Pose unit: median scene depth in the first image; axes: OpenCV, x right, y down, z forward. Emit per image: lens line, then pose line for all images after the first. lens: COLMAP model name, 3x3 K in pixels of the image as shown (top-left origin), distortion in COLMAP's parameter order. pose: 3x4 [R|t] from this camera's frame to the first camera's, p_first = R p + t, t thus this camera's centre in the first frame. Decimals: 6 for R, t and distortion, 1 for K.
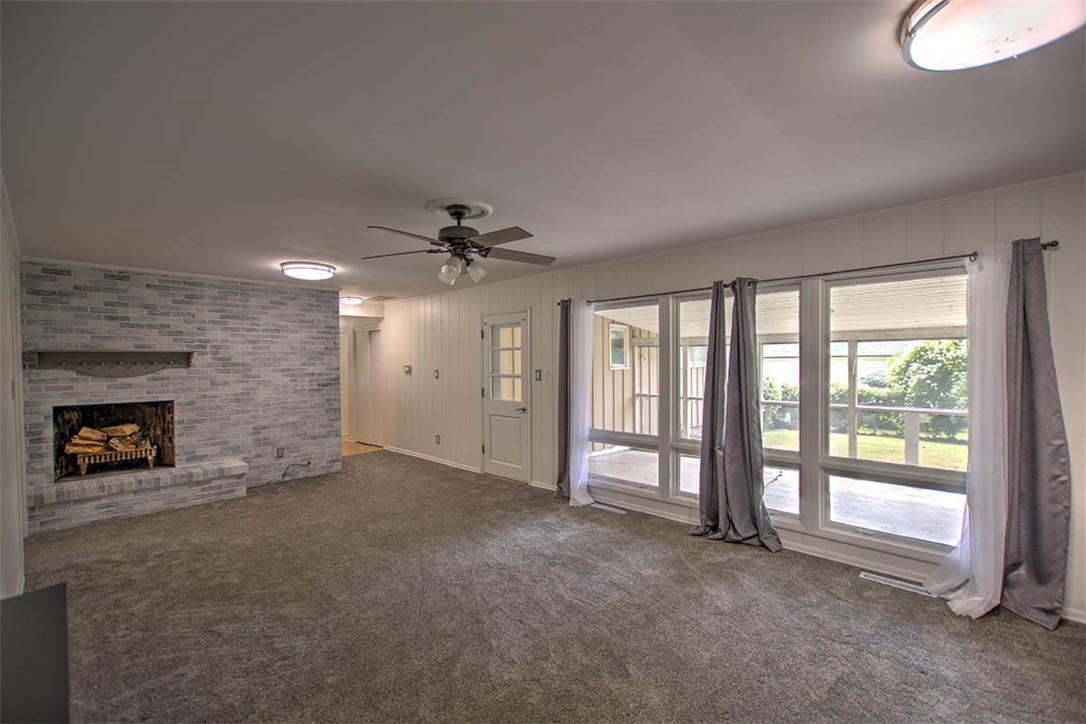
lens RADIAL K [[469.4, 0, 550.5], [0, 469.4, 363.8], [0, 0, 1]] dist [0.003390, -0.000304]
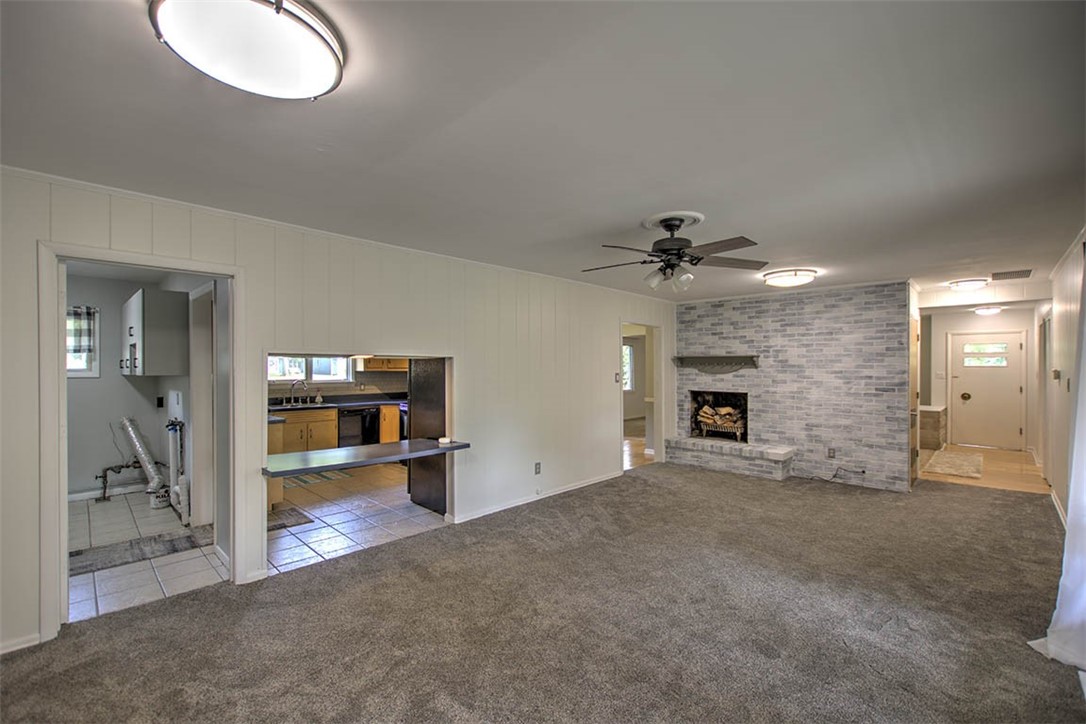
lens RADIAL K [[469.4, 0, 540.0], [0, 469.4, 366.7], [0, 0, 1]] dist [0.003390, -0.000304]
pose [[-0.006729, 0.008286, -0.999943, 0.508782], [-0.008878, 0.999926, 0.008345, -0.001076], [0.999938, 0.008933, -0.006655, 0.424736]]
